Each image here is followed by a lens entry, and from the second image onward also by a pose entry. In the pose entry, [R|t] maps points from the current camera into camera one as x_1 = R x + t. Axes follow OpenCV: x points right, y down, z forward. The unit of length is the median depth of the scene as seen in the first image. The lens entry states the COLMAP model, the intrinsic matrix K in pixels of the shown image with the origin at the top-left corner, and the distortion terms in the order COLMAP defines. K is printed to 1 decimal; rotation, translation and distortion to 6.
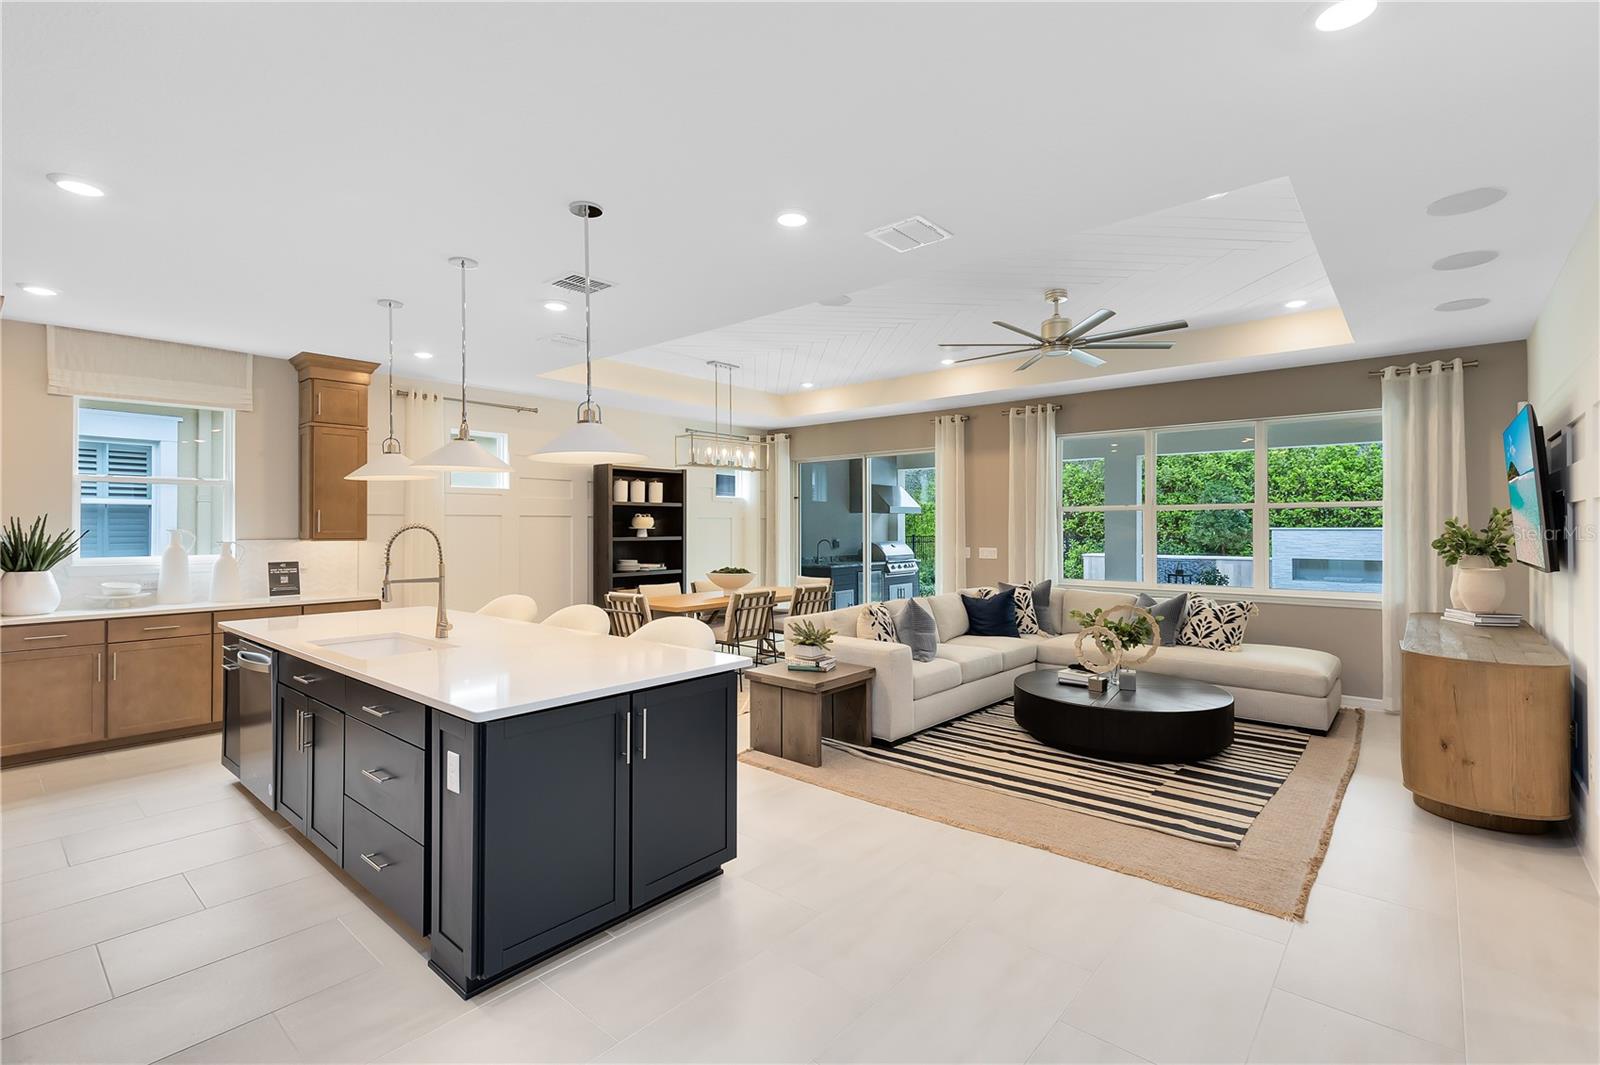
lens RADIAL K [[737.0, 0, 795.1], [0, 737.0, 507.4], [0, 0, 1]] dist [0.008566, -0.000051]
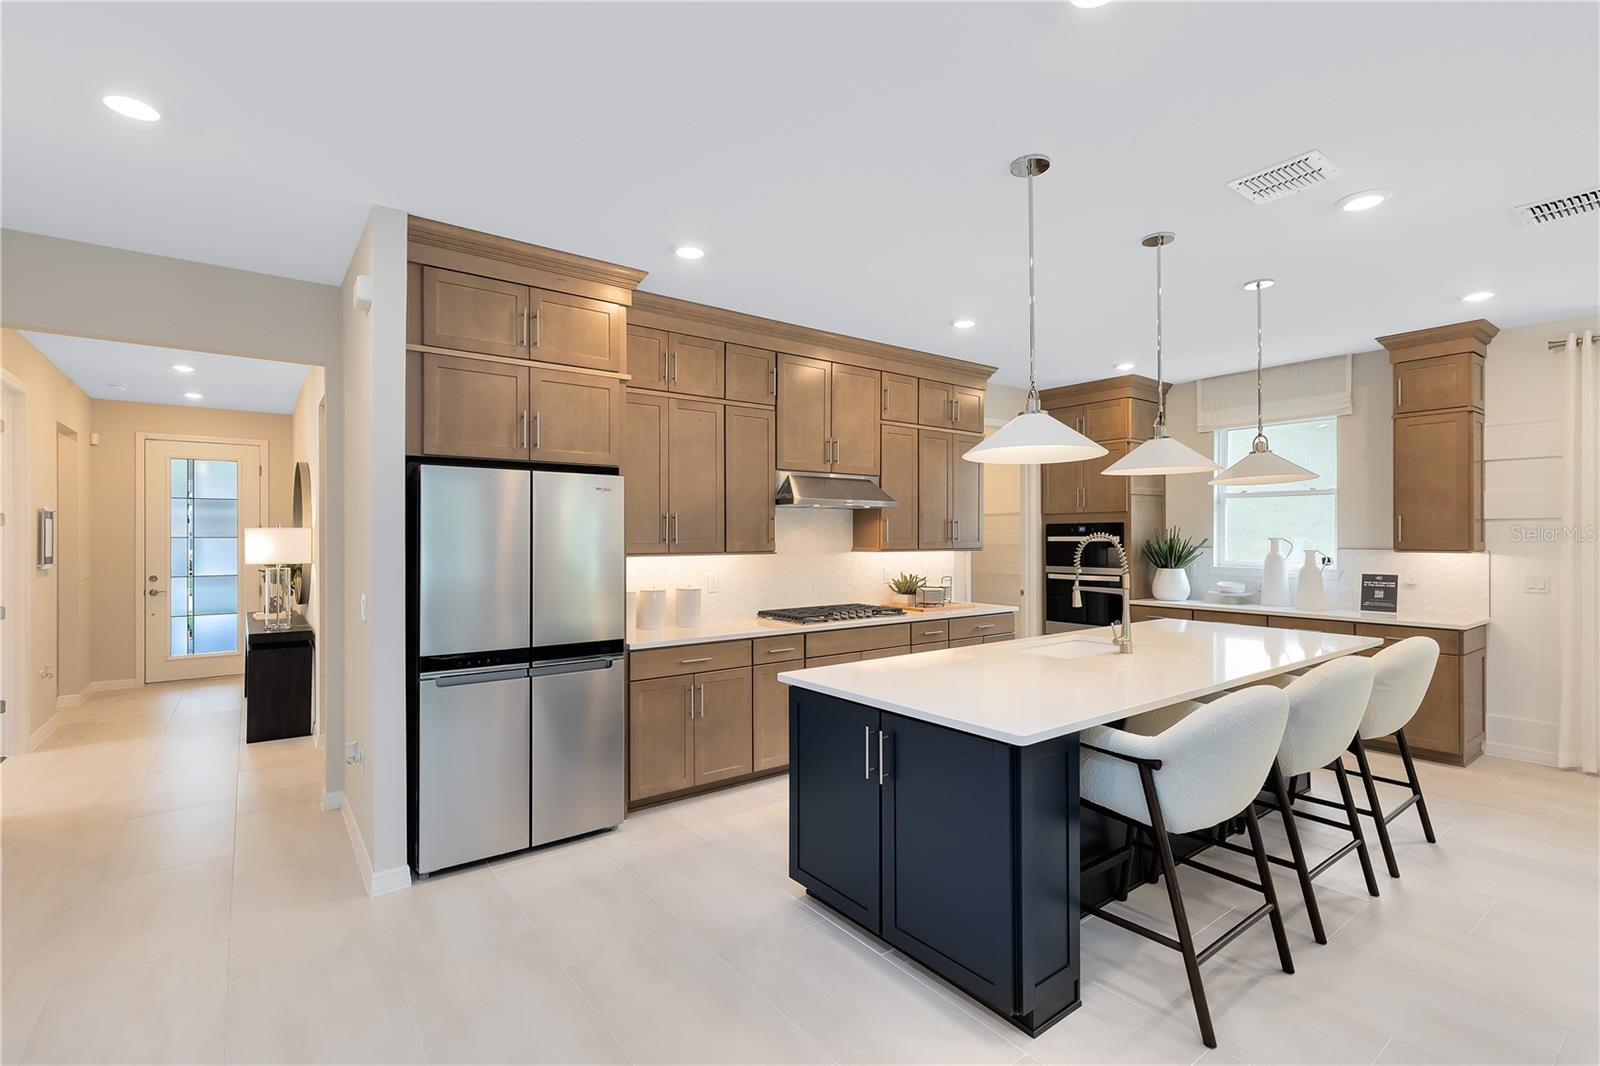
lens RADIAL K [[737.0, 0, 812.9], [0, 737.0, 530.4], [0, 0, 1]] dist [0.008566, -0.000051]
pose [[-0.196119, -0.007149, -0.980554, 0.335915], [0.025947, 0.999585, -0.012477, 0.013561], [0.980237, -0.027890, -0.195852, 0.508413]]
